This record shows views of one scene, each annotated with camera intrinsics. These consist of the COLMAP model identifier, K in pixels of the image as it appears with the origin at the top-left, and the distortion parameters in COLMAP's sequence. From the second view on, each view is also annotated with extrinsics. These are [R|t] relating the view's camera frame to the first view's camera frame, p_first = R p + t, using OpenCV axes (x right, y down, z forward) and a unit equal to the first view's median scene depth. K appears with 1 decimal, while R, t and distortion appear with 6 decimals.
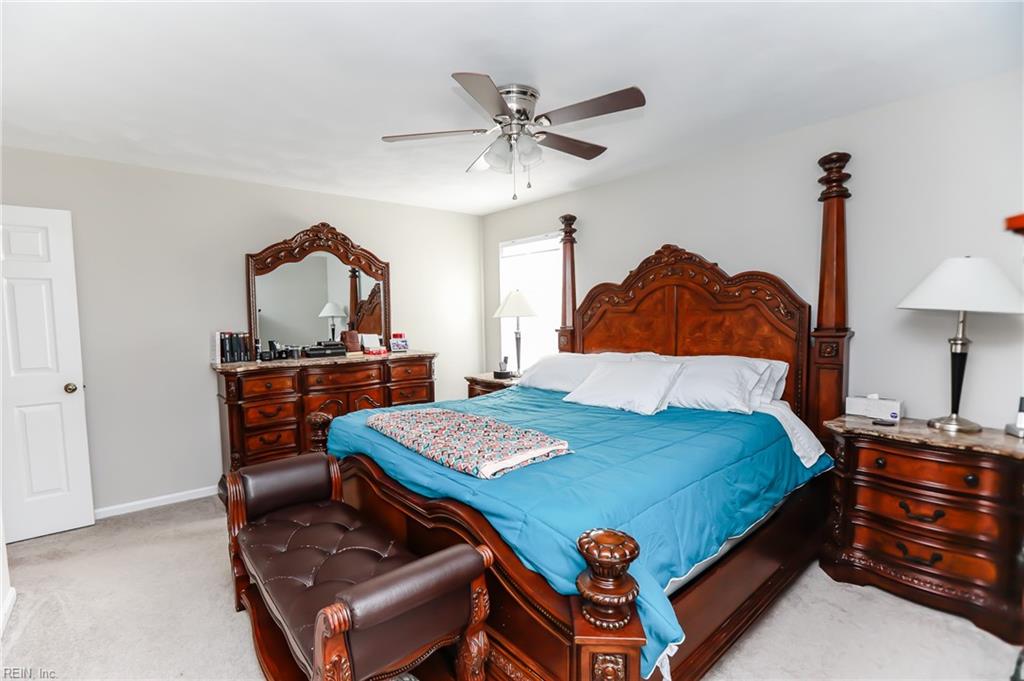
lens RADIAL K [[468.4, 0, 492.6], [0, 468.4, 346.6], [0, 0, 1]] dist [-0.058381, 0.021642]
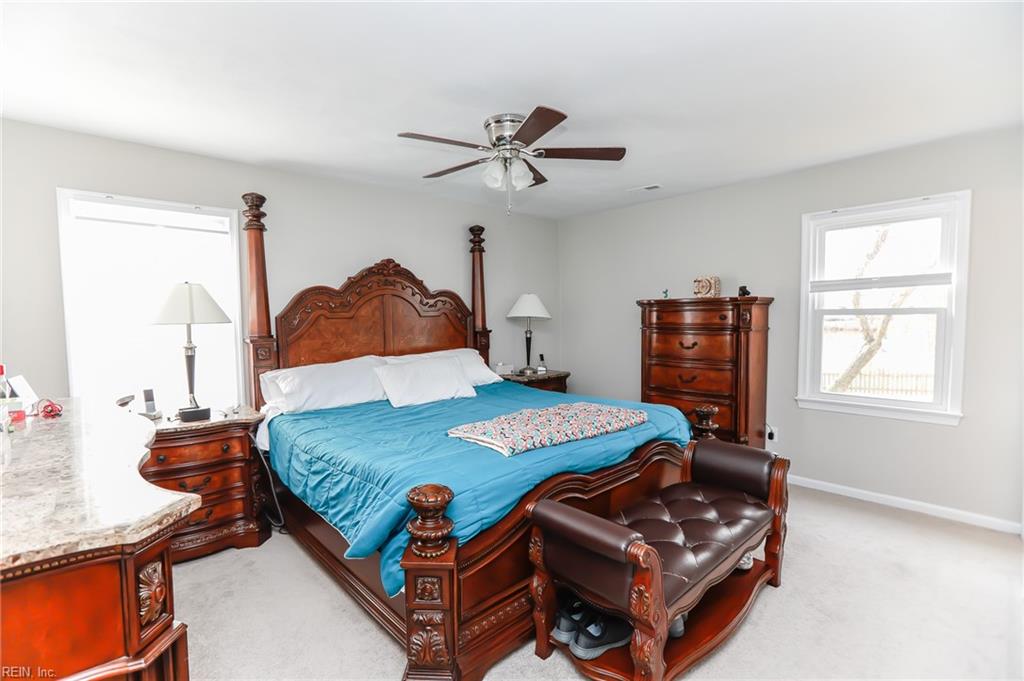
lens RADIAL K [[468.4, 0, 492.6], [0, 468.4, 346.6], [0, 0, 1]] dist [-0.058381, 0.021642]
pose [[-0.046044, -0.046145, 0.997873, -0.765396], [0.073215, 0.996090, 0.049440, -0.041513], [-0.996253, 0.075336, -0.042485, 0.779843]]
